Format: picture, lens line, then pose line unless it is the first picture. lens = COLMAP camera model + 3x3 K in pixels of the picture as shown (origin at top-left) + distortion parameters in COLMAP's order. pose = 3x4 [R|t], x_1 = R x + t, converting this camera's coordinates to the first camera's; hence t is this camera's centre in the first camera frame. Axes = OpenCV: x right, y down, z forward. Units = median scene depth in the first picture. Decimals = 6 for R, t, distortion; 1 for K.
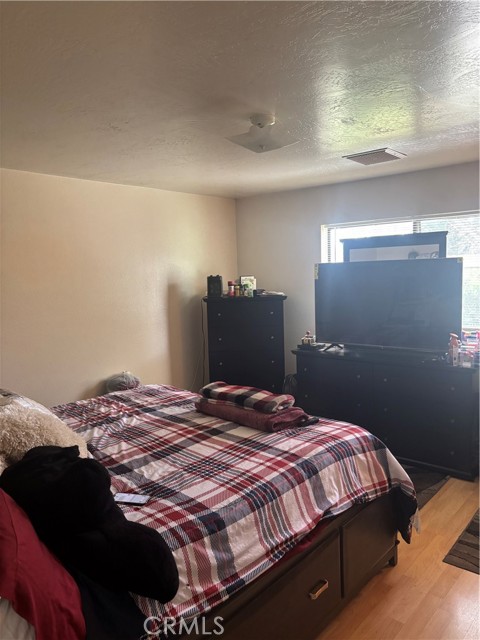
lens RADIAL K [[479.3, 0, 241.9], [0, 479.3, 319.8], [0, 0, 1]] dist [0.033597, -0.015329]
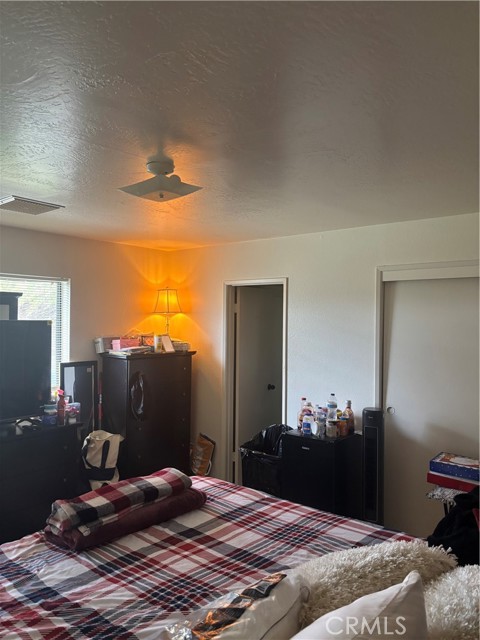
lens RADIAL K [[479.3, 0, 242.1], [0, 479.3, 319.9], [0, 0, 1]] dist [0.033597, -0.015329]
pose [[-0.022948, 0.027198, 0.999367, -0.921616], [0.100523, 0.994627, -0.024761, -0.097496], [-0.994670, 0.099891, -0.025559, 0.947070]]
